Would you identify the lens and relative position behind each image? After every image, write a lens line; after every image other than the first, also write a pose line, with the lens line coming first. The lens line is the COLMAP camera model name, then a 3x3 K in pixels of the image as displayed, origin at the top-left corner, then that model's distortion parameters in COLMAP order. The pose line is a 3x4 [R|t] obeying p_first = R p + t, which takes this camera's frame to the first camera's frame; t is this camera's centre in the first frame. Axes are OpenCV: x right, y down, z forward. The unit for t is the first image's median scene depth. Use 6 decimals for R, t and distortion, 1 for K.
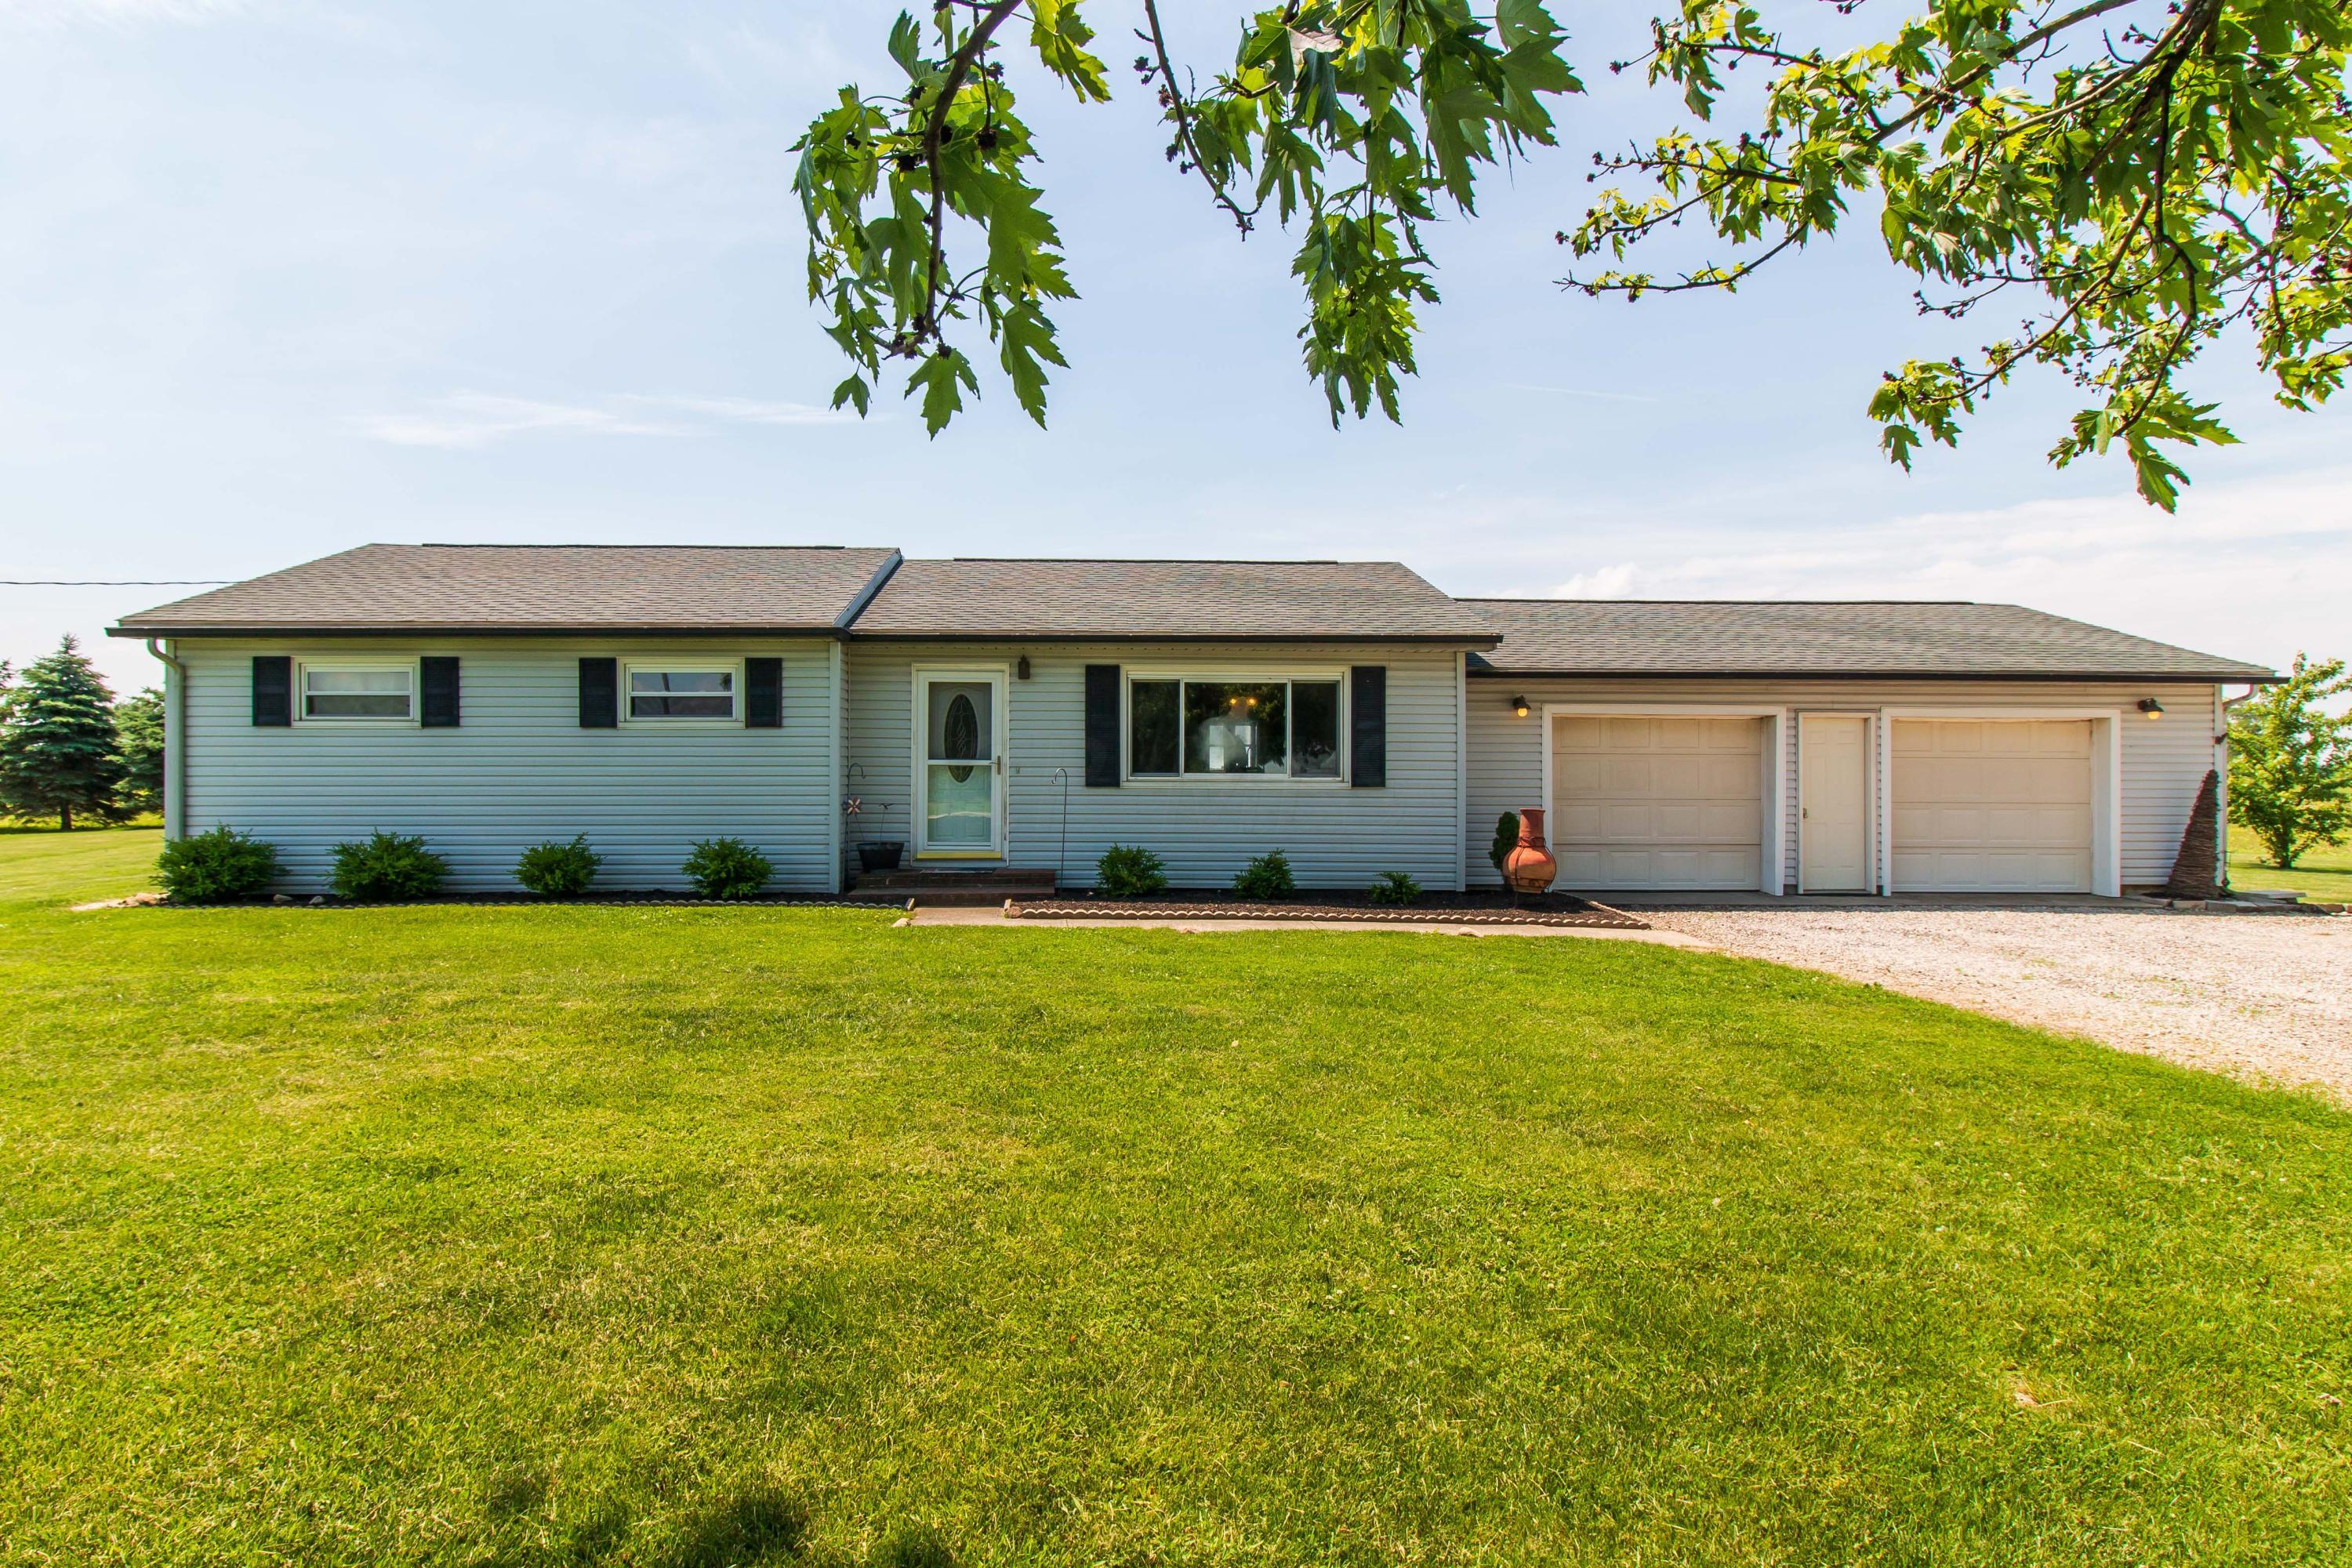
lens RADIAL K [[1088.8, 0, 1177.2], [0, 1088.8, 790.9], [0, 0, 1]] dist [0.009950, -0.001730]
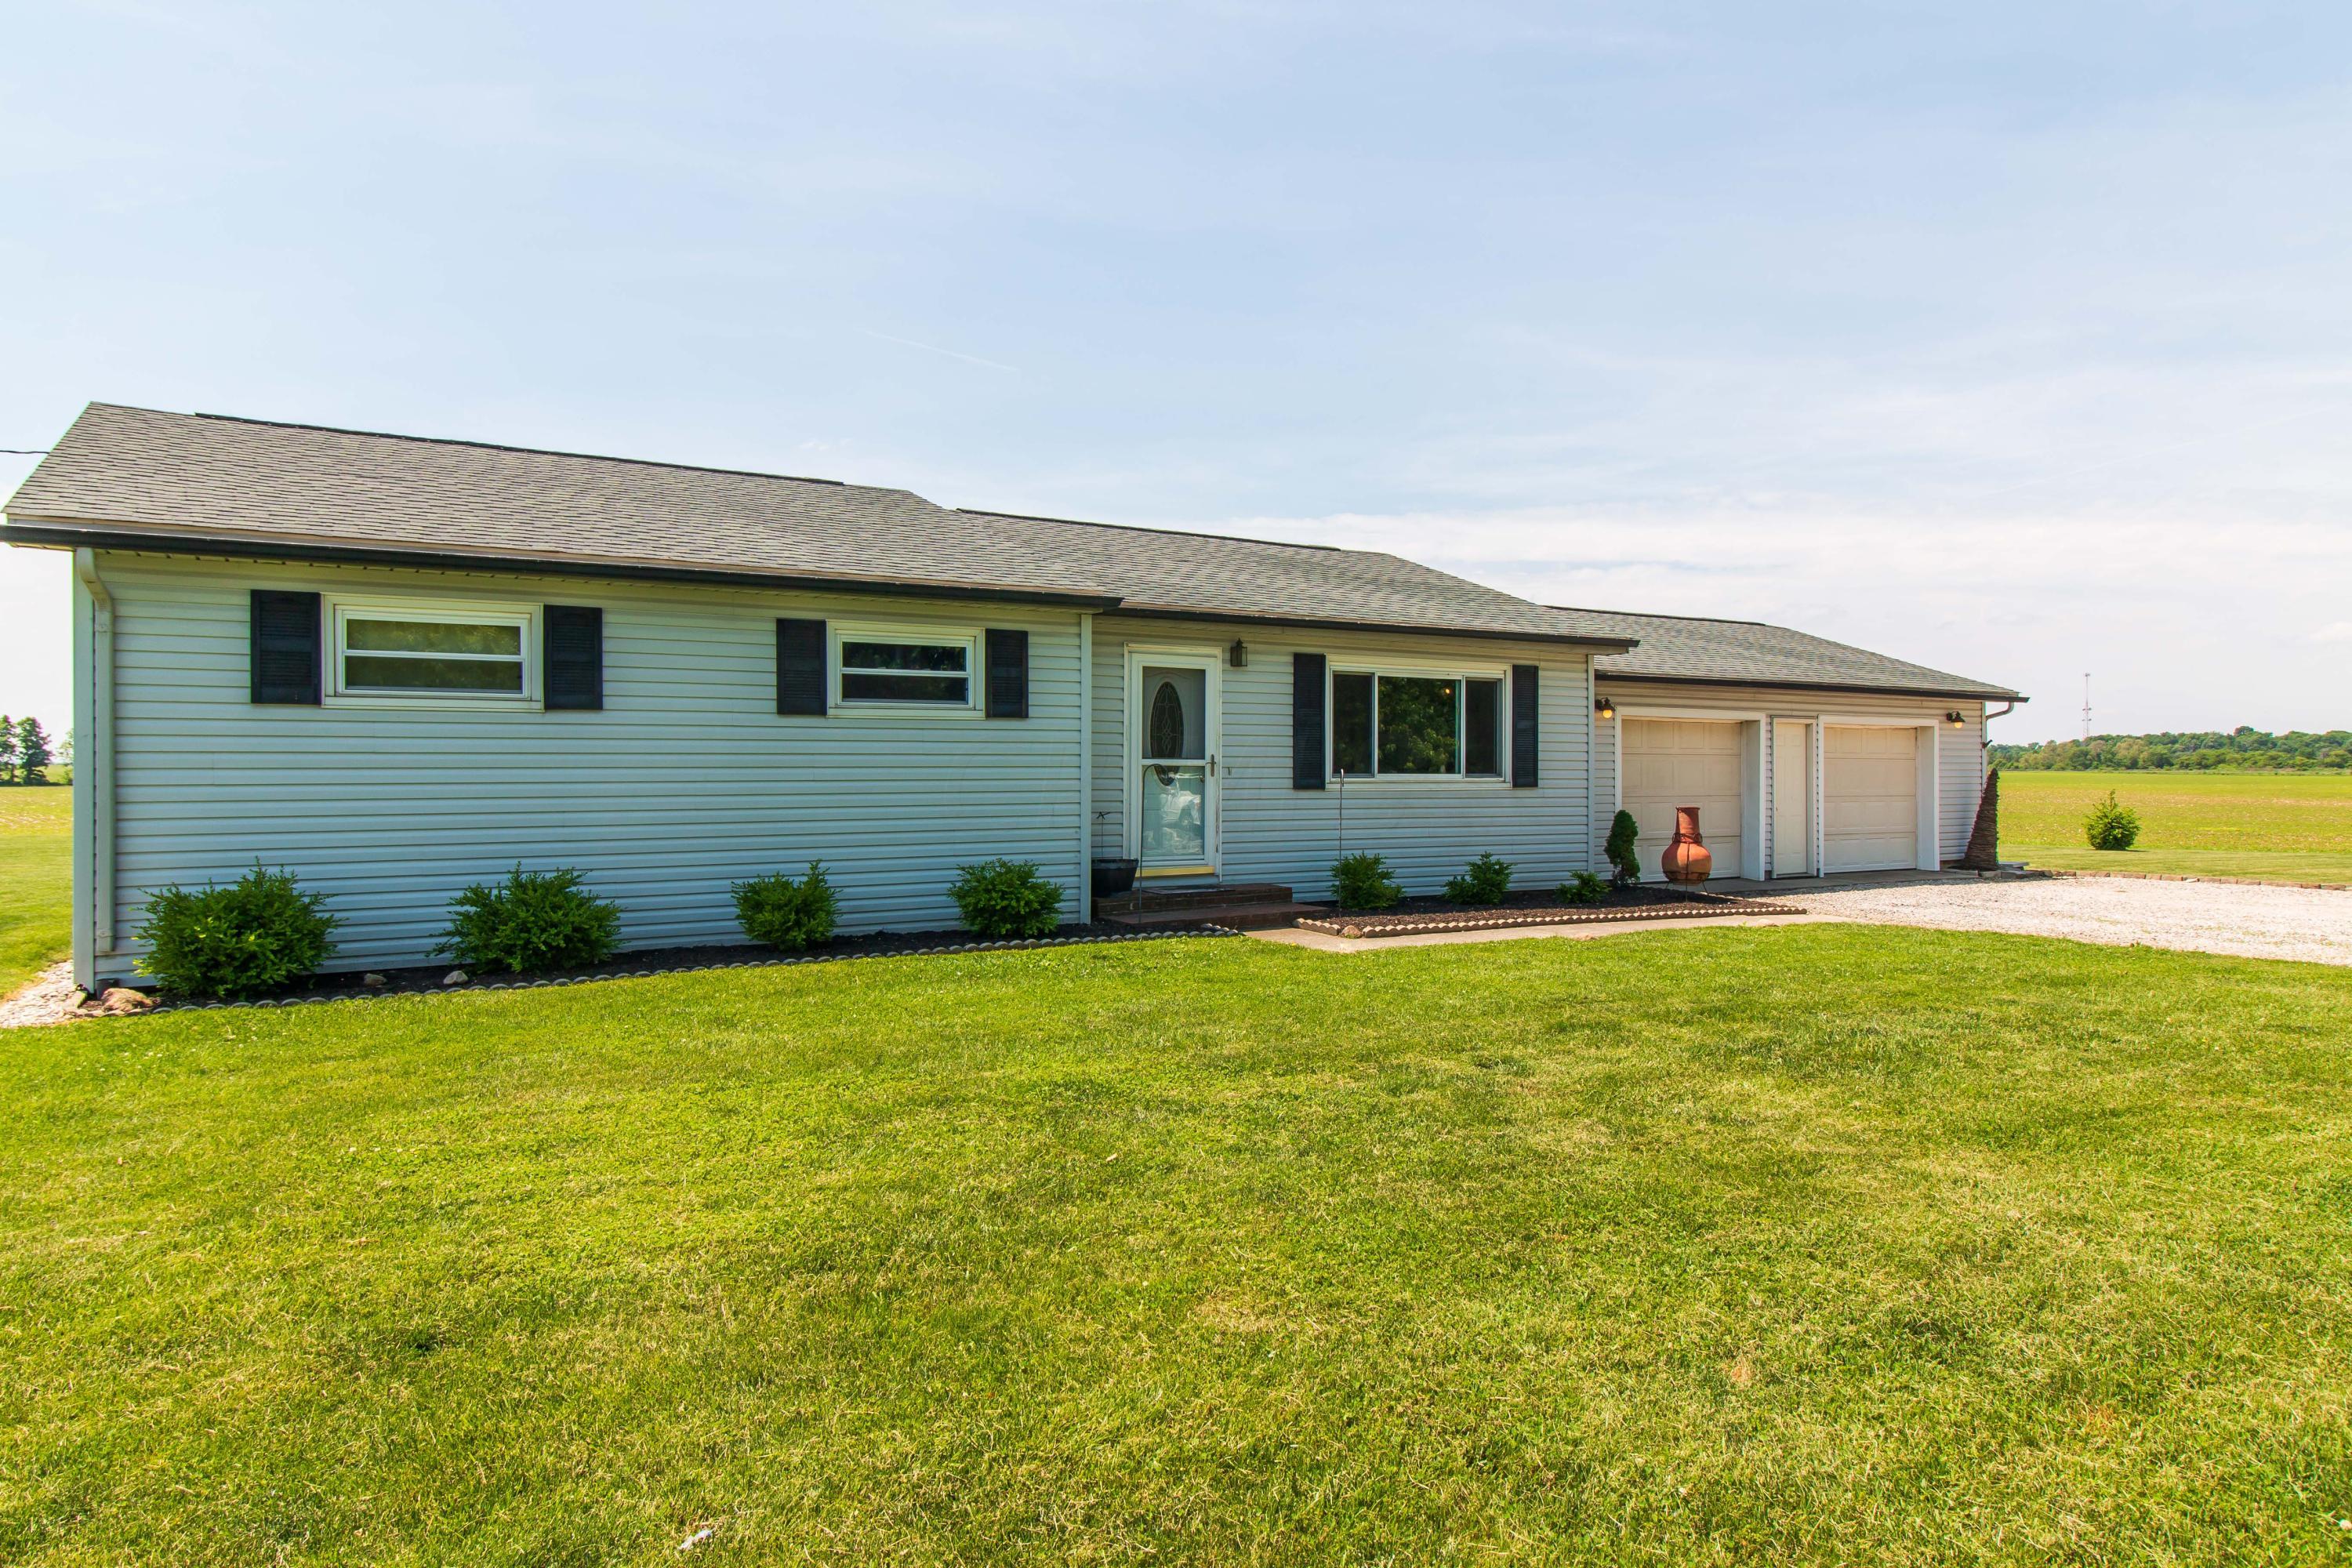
lens RADIAL K [[1412.7, 0, 1176.5], [0, 1412.7, 771.8], [0, 0, 1]] dist [0.006301, -0.001230]
pose [[0.861008, -0.002955, 0.508582, -0.752086], [0.009808, 0.999894, -0.010796, -0.007100], [-0.508496, 0.014284, 0.860946, 0.059587]]
